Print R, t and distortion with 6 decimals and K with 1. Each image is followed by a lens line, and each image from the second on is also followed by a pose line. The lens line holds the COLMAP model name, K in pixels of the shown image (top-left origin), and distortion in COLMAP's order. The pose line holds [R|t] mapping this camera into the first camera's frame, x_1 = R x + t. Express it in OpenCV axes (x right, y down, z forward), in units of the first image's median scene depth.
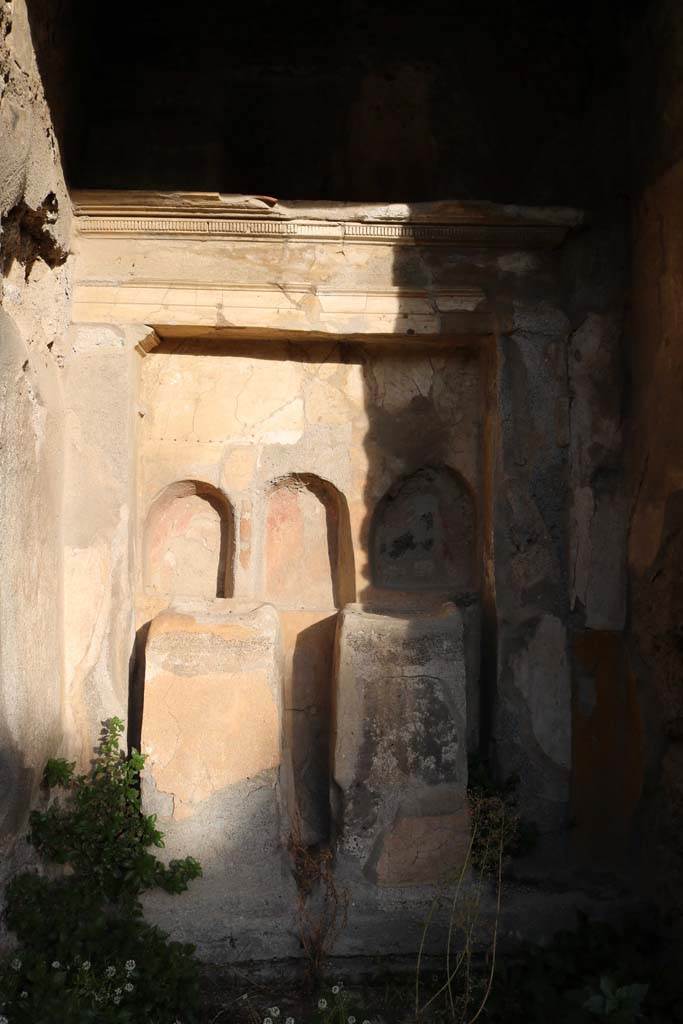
lens RADIAL K [[861.6, 0, 362.8], [0, 861.6, 547.5], [0, 0, 1]] dist [-0.115059, 0.021154]
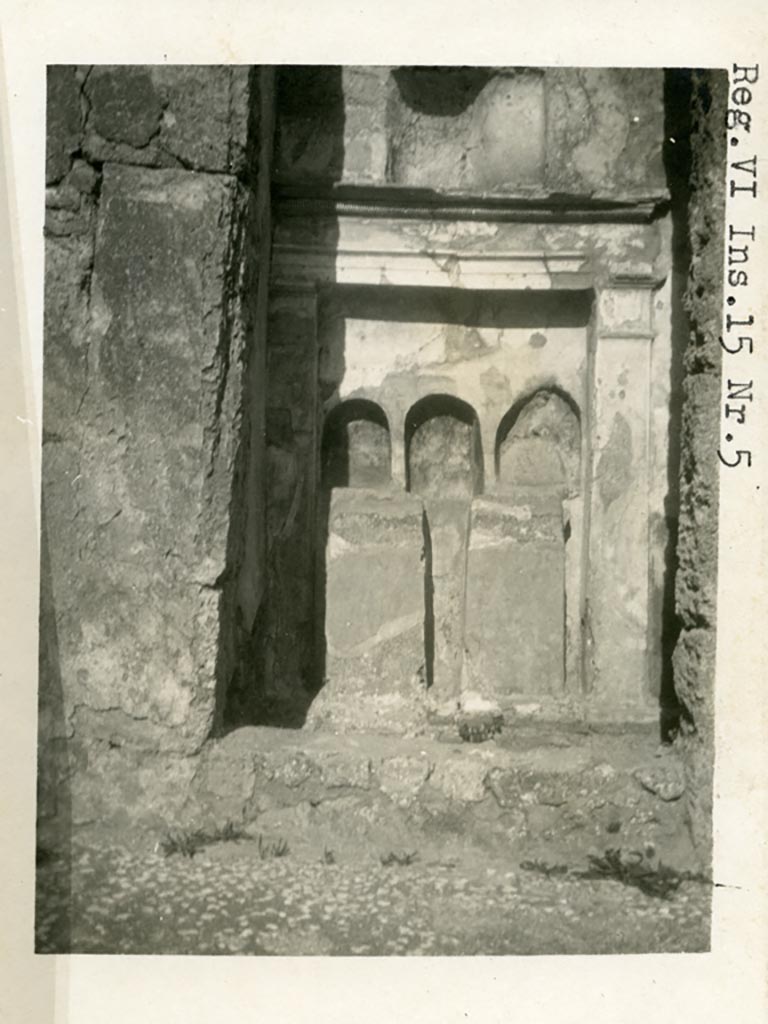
lens RADIAL K [[1320.1, 0, 407.7], [0, 1320.1, 528.3], [0, 0, 1]] dist [0.094882, 0.000000]
pose [[0.995485, 0.009251, -0.094470, 0.068275], [-0.003829, 0.998343, 0.057414, -0.000002], [0.094845, -0.056793, 0.993871, -1.075955]]
